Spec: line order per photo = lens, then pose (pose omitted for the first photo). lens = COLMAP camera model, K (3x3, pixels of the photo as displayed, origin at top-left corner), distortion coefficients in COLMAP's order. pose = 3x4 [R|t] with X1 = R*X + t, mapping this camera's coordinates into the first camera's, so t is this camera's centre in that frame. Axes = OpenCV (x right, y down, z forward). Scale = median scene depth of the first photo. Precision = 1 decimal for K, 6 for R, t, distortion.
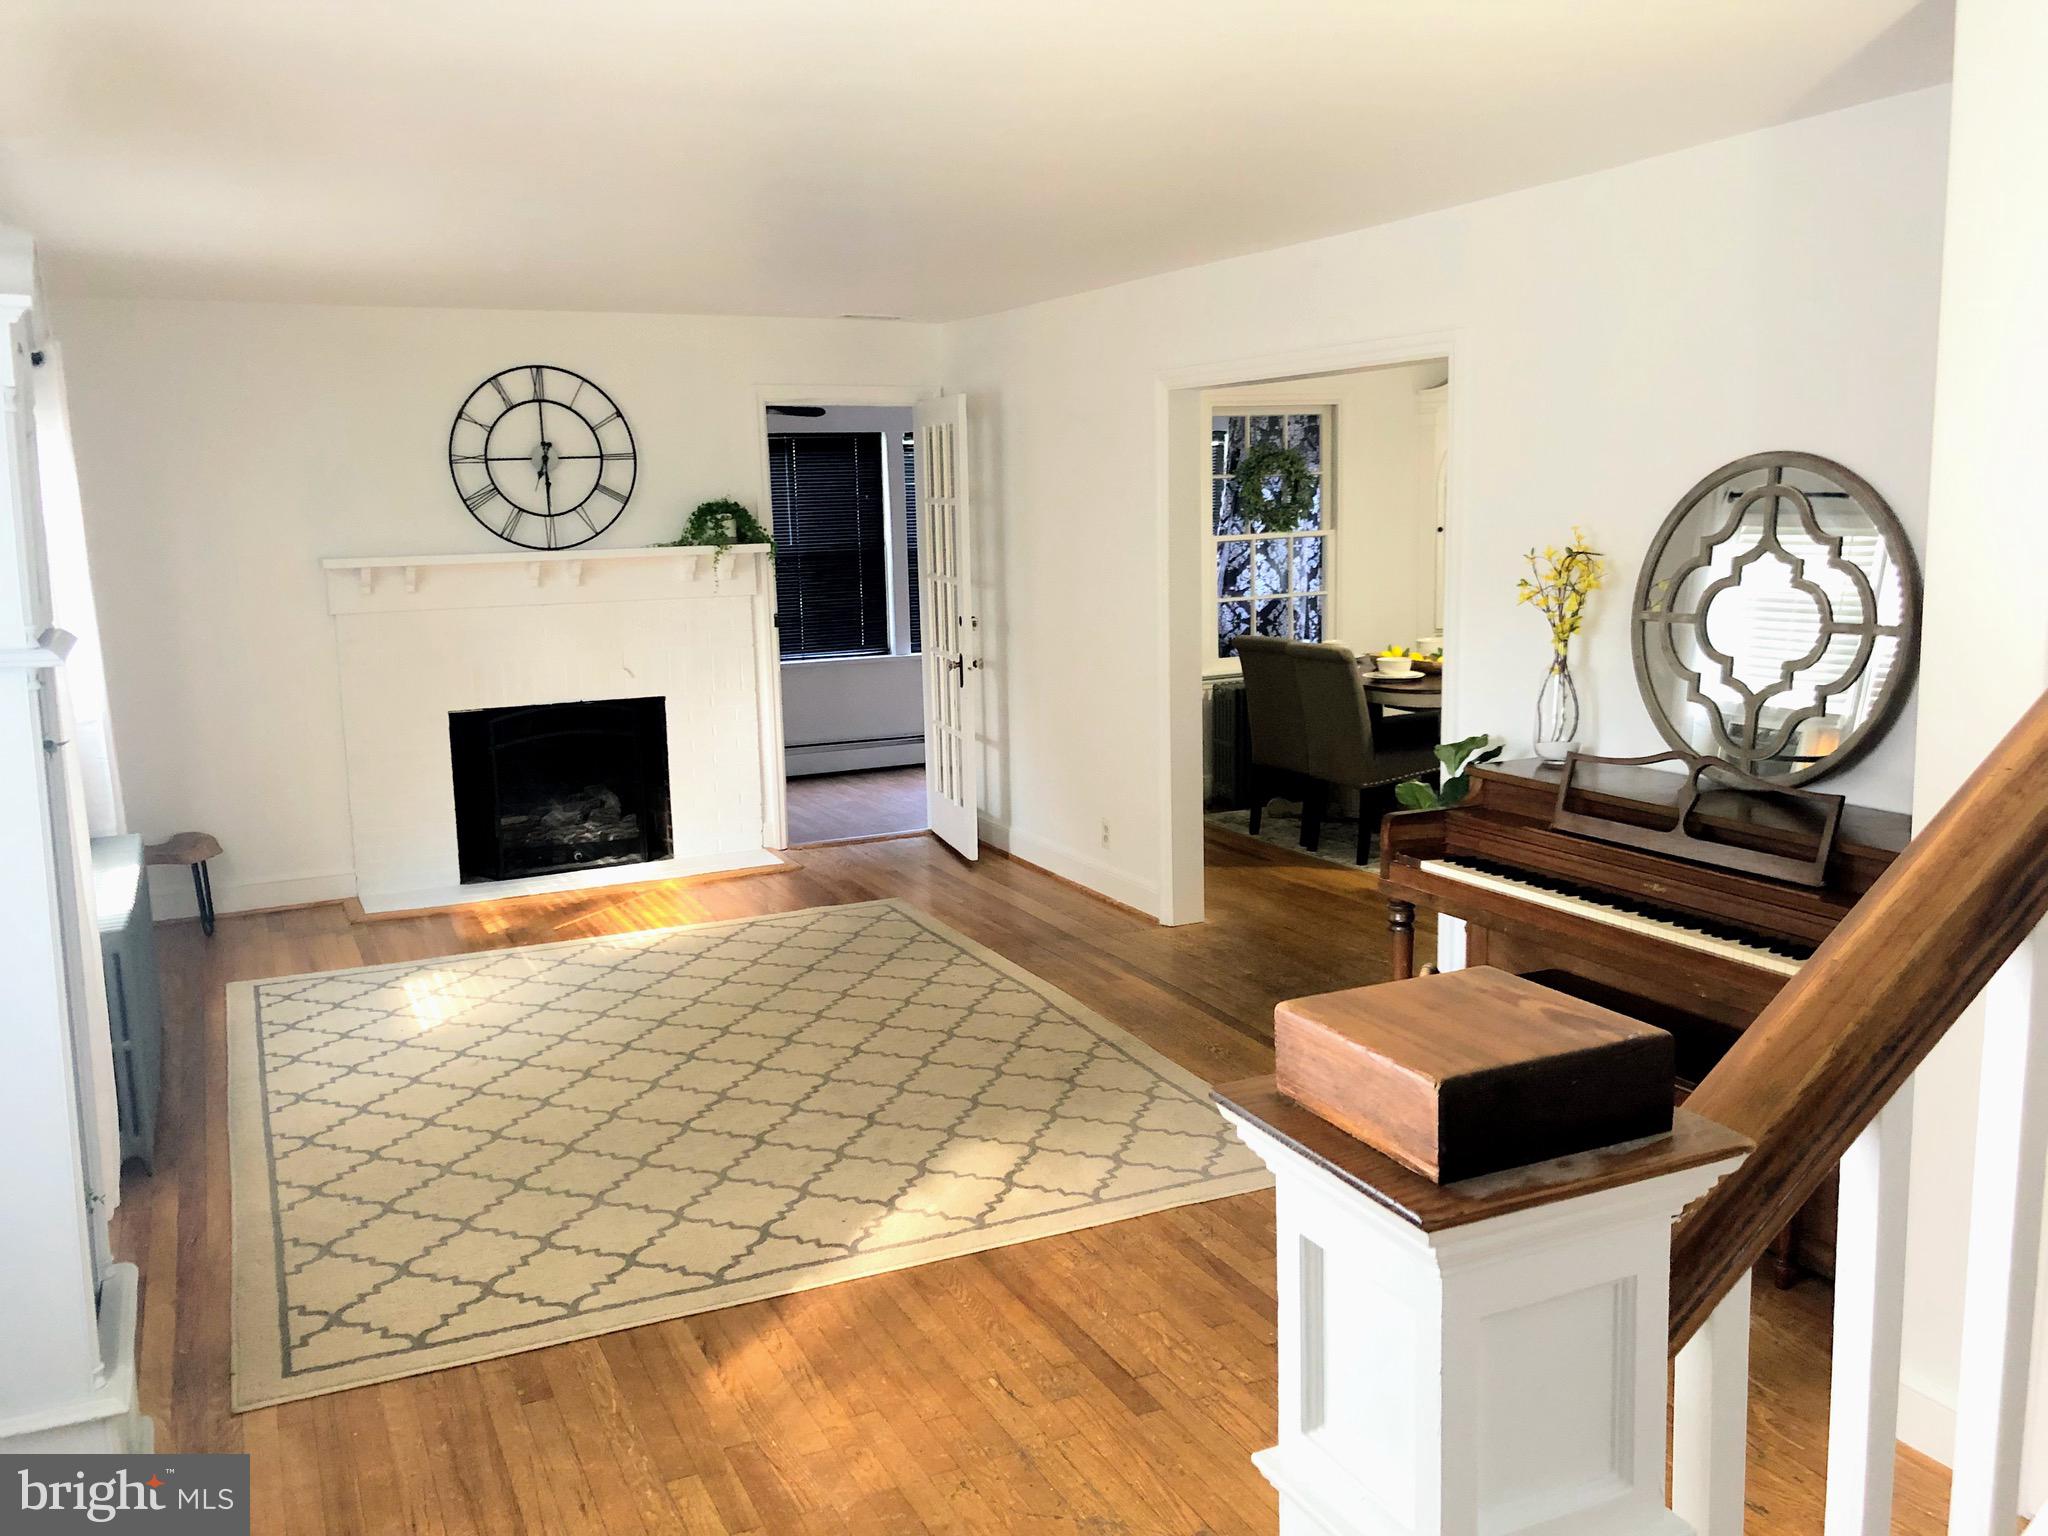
lens RADIAL K [[1695.3, 0, 1024.0], [0, 1695.3, 768.0], [0, 0, 1]] dist [-0.002571, 0.003282]
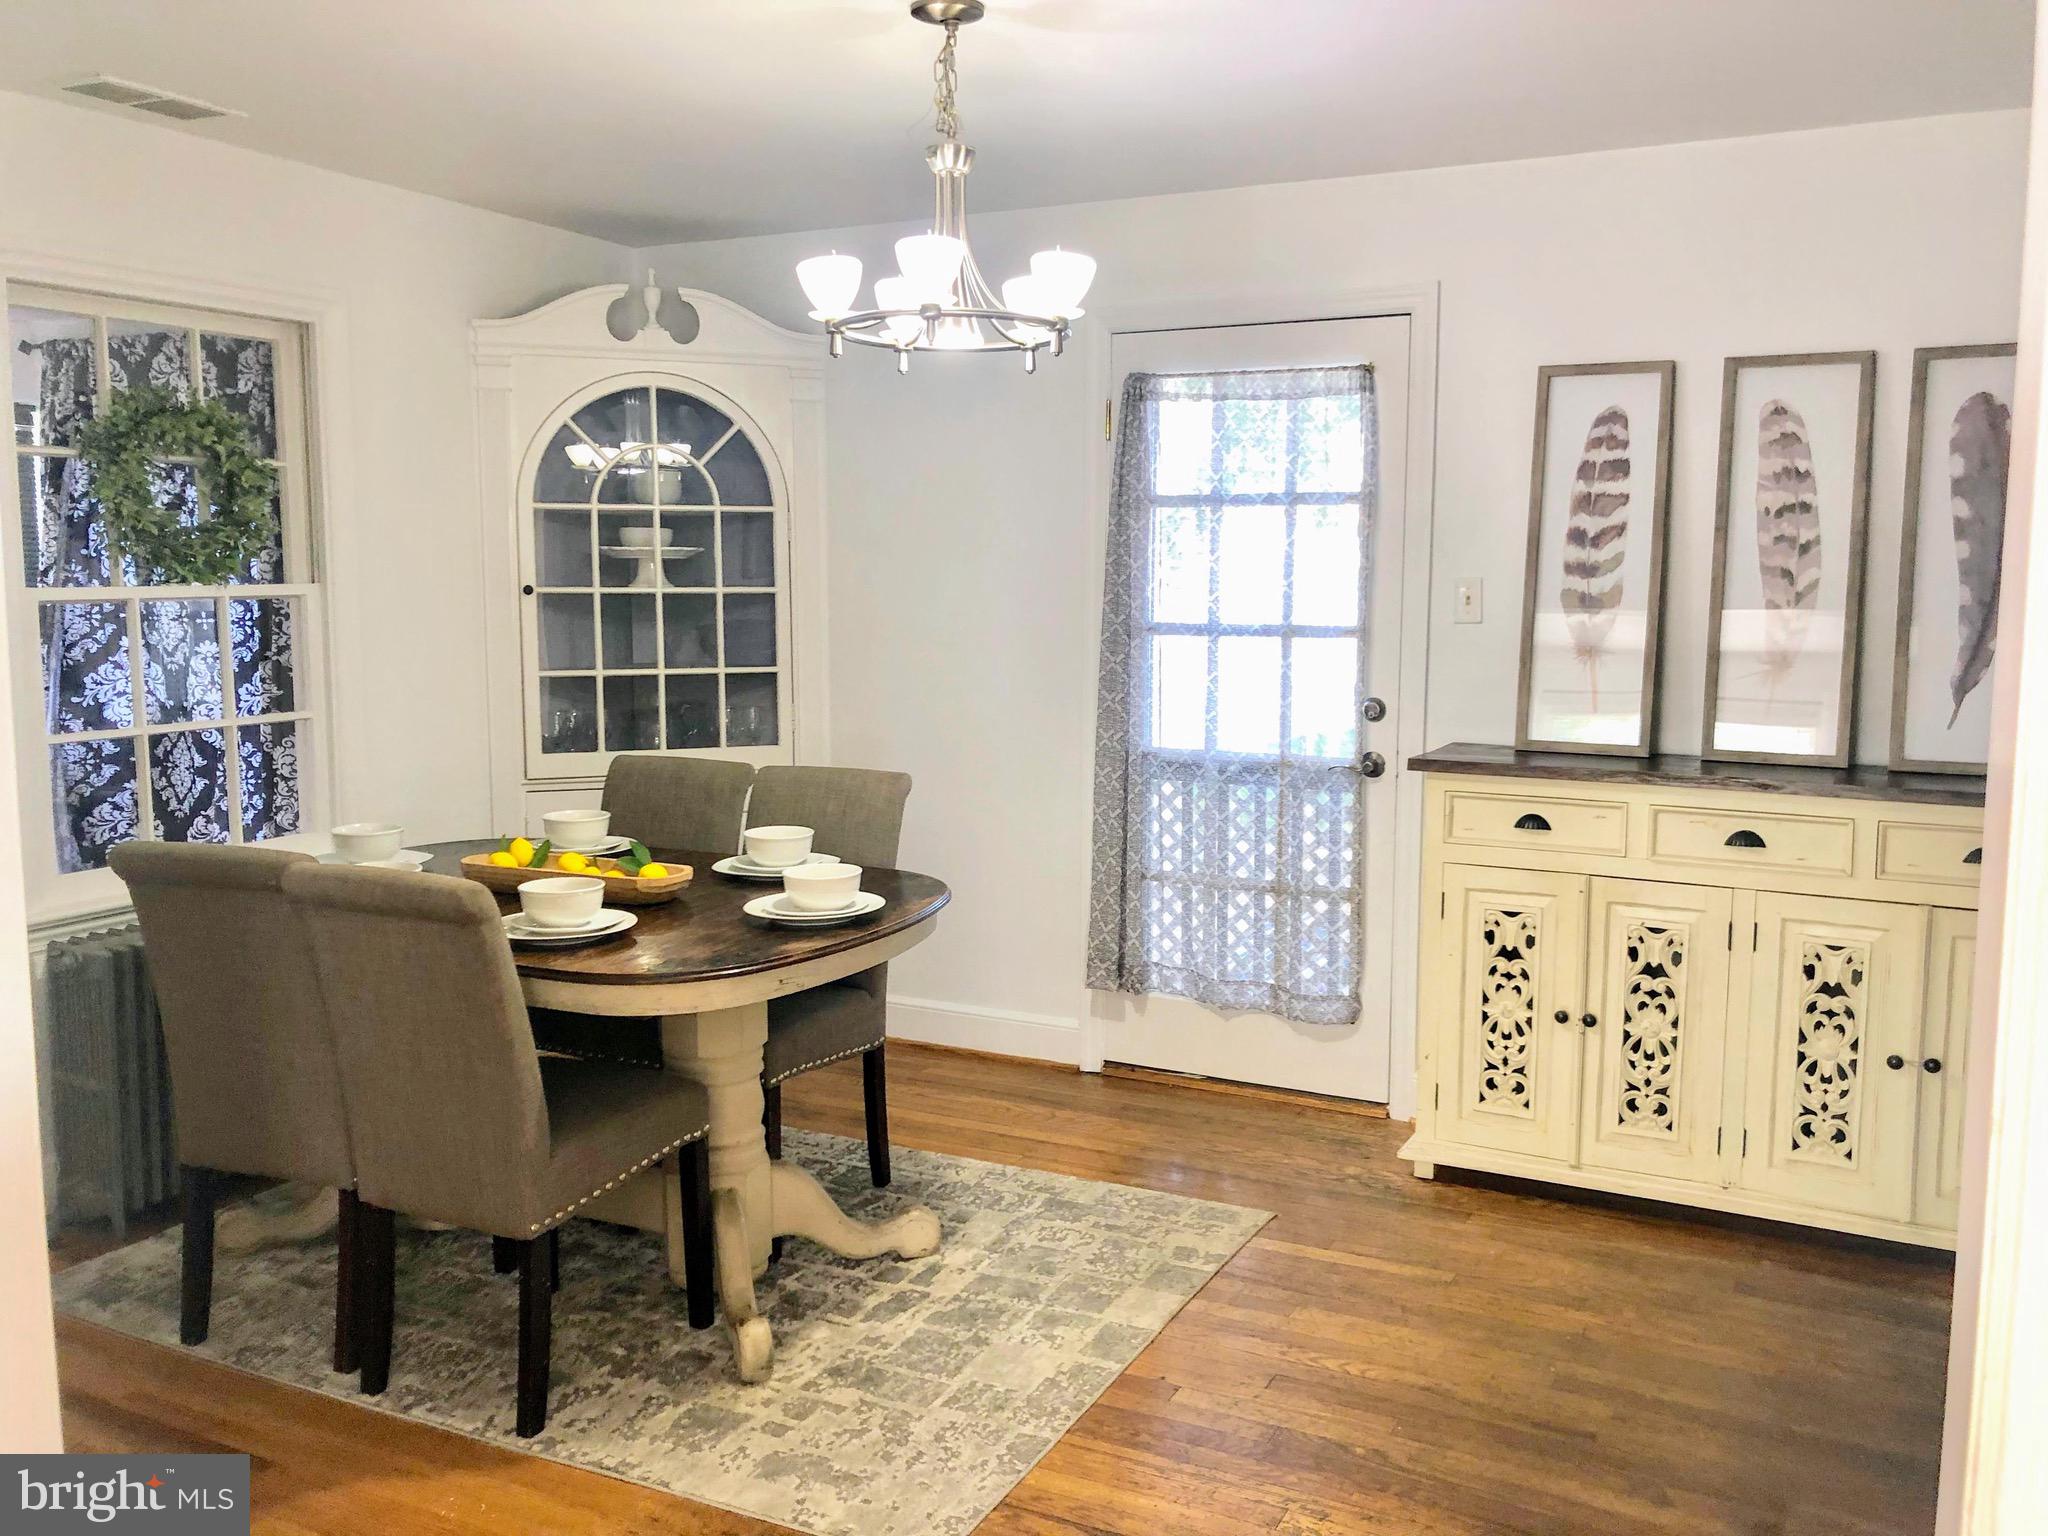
lens RADIAL K [[1695.3, 0, 1024.0], [0, 1695.3, 768.0], [0, 0, 1]] dist [-0.002571, 0.003282]
pose [[0.794221, -0.037753, 0.606455, 0.050136], [0.069584, 0.997153, -0.029053, -0.062118], [-0.603631, 0.065274, 0.794587, 0.513176]]
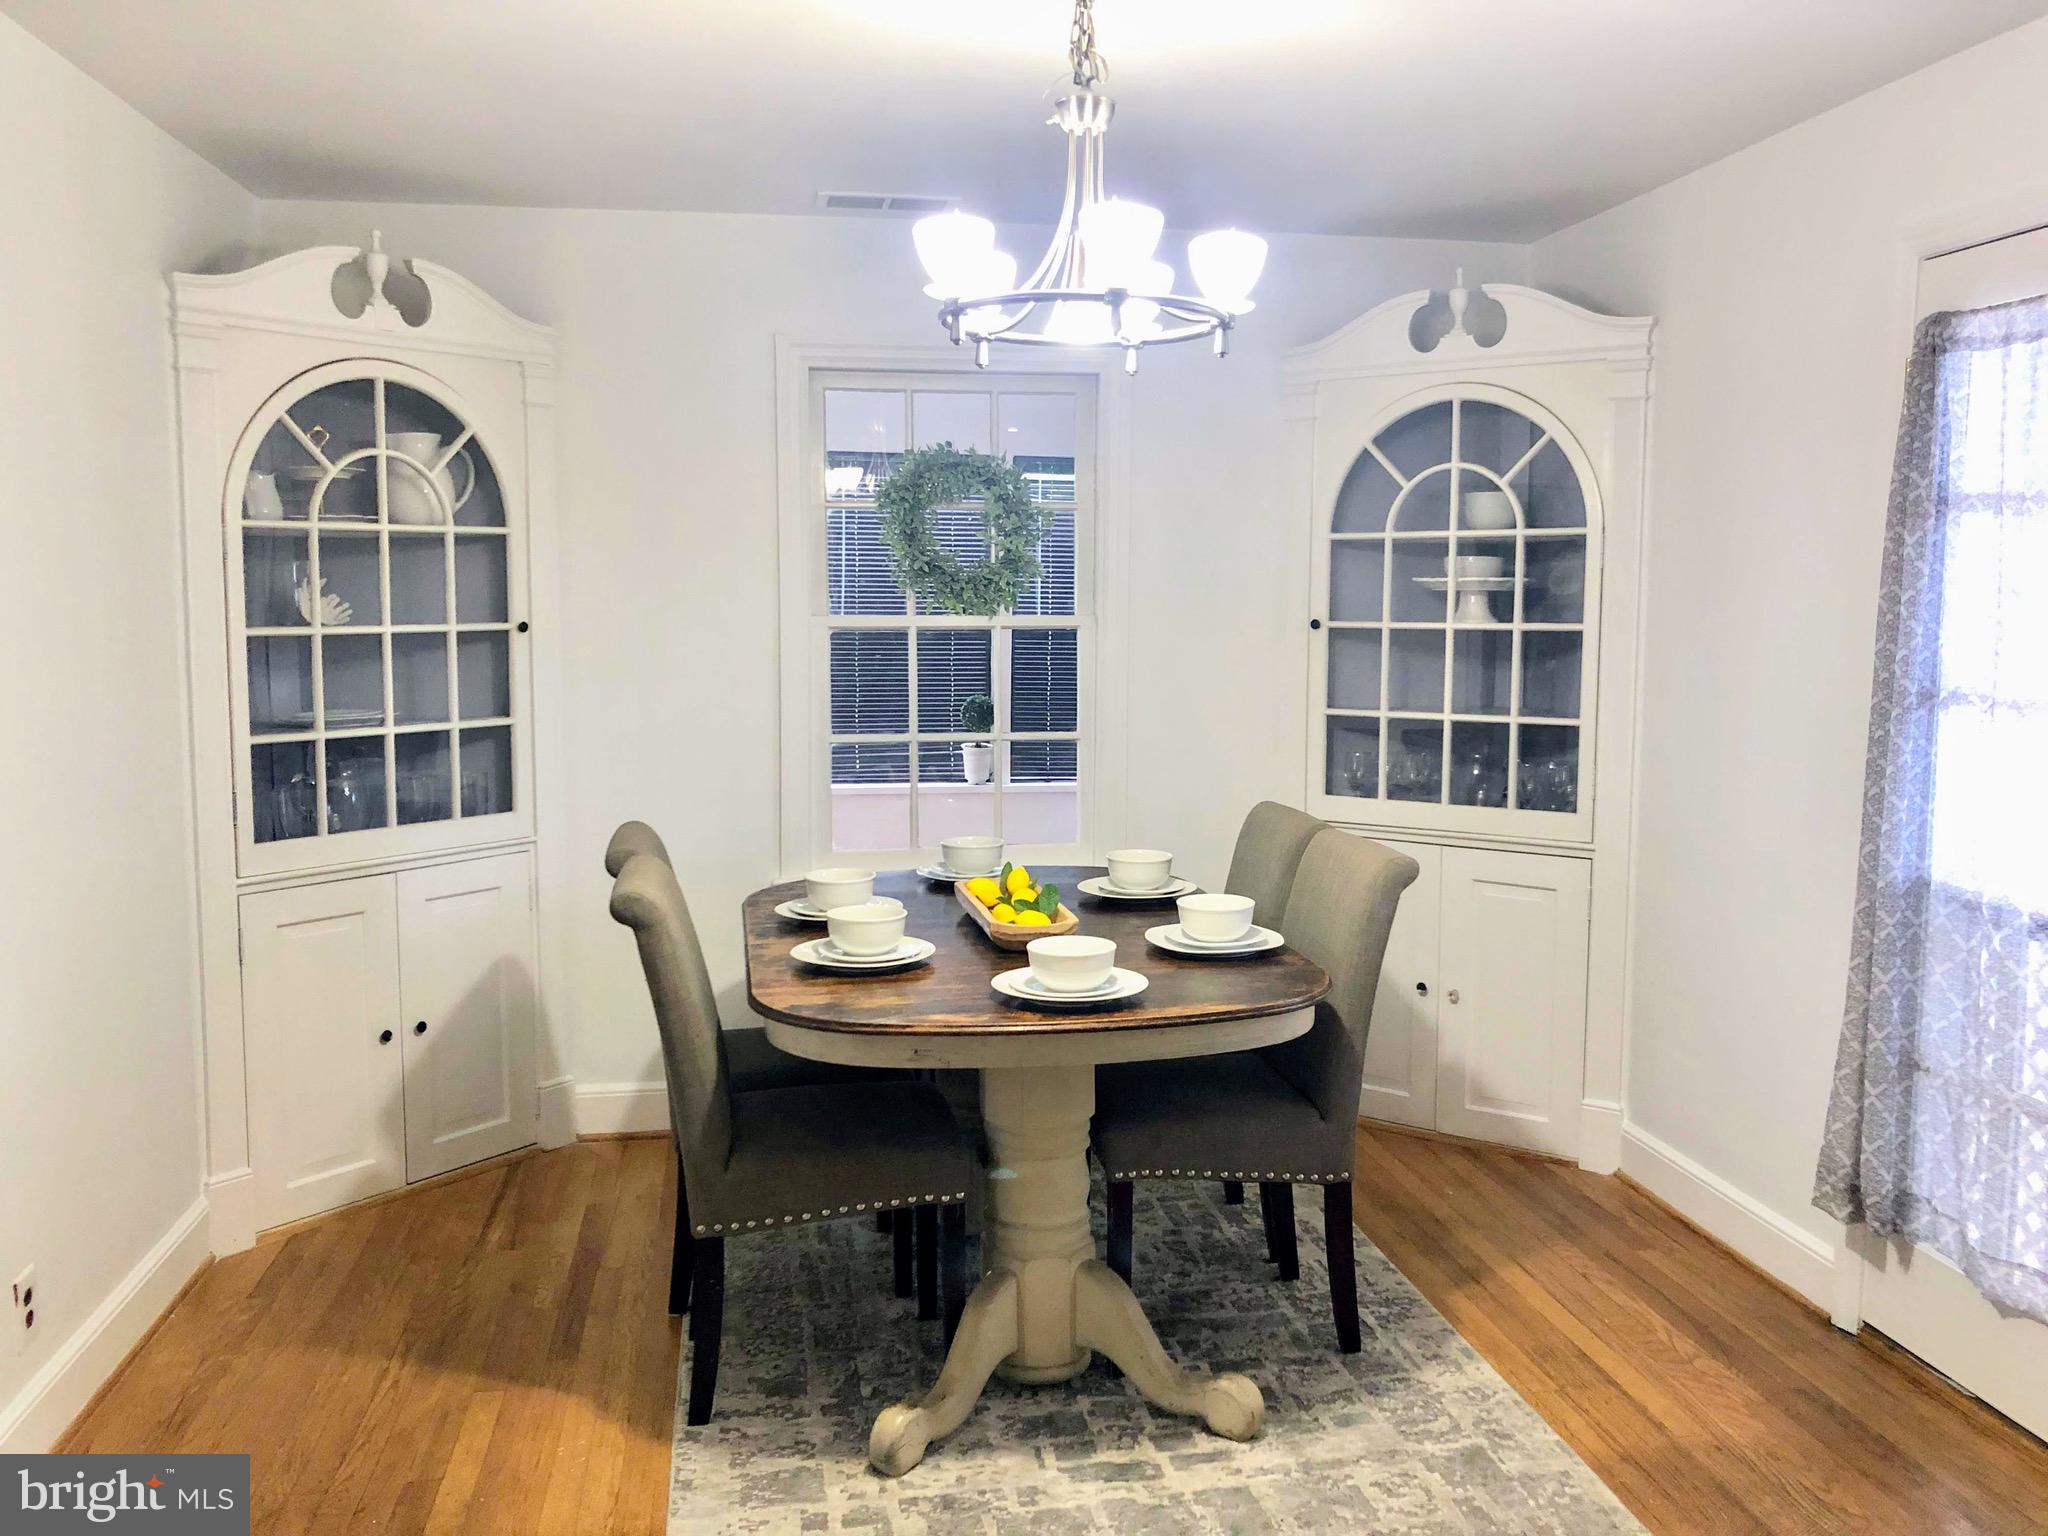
lens RADIAL K [[1690.7, 0, 1025.1], [0, 1690.7, 742.4], [0, 0, 1]] dist [0.084285, -0.092918]
pose [[0.960319, 0.061937, -0.271939, 0.296637], [-0.080623, 0.995051, -0.058078, -0.071292], [0.266996, 0.077699, 0.960560, 0.514166]]
